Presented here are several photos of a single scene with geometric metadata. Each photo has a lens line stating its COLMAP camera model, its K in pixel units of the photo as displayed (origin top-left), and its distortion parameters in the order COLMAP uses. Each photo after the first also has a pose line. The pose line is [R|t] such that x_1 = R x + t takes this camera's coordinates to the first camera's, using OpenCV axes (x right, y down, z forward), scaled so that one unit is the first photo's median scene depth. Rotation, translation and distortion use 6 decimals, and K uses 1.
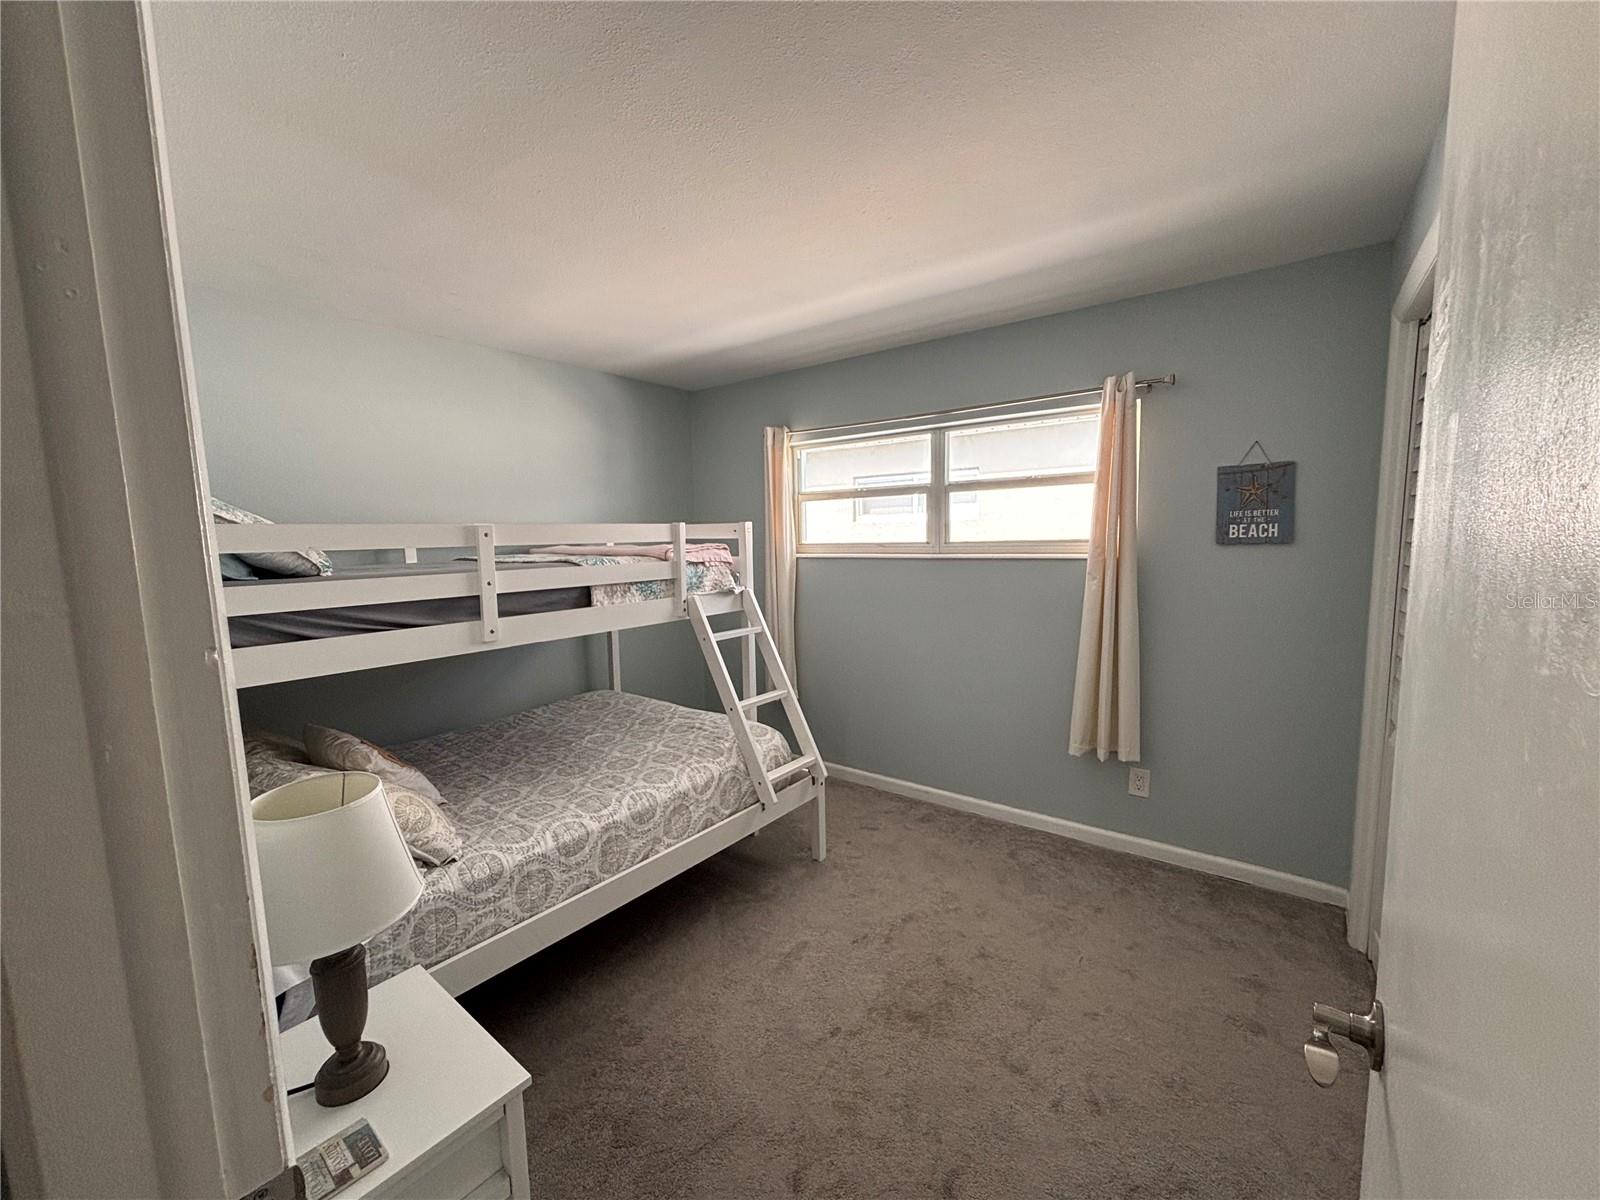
lens RADIAL K [[635.5, 0, 803.6], [0, 635.5, 593.7], [0, 0, 1]] dist [-0.002875, -0.000475]
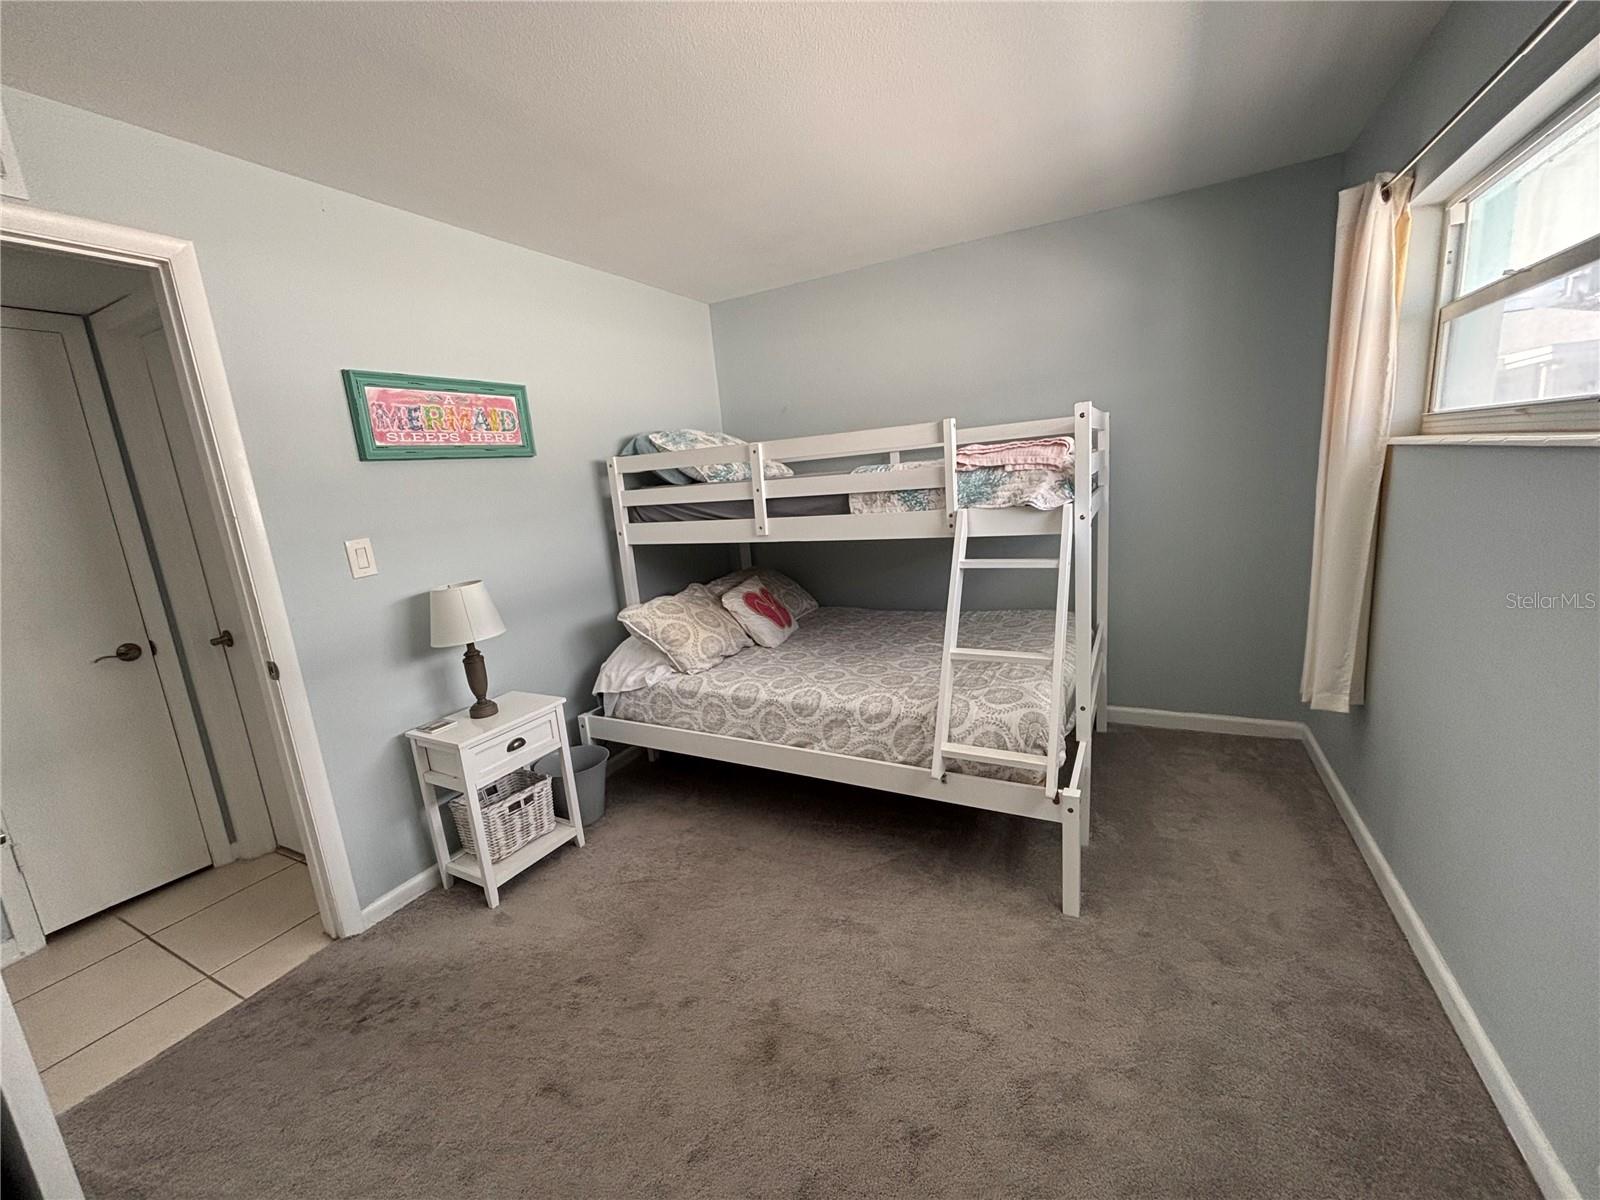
lens RADIAL K [[635.5, 0, 803.6], [0, 635.5, 593.7], [0, 0, 1]] dist [-0.002875, -0.000475]
pose [[0.162365, 0.189422, -0.968379, 0.681203], [-0.013819, 0.981741, 0.189719, -0.047298], [0.986634, -0.017421, 0.162018, 0.736694]]
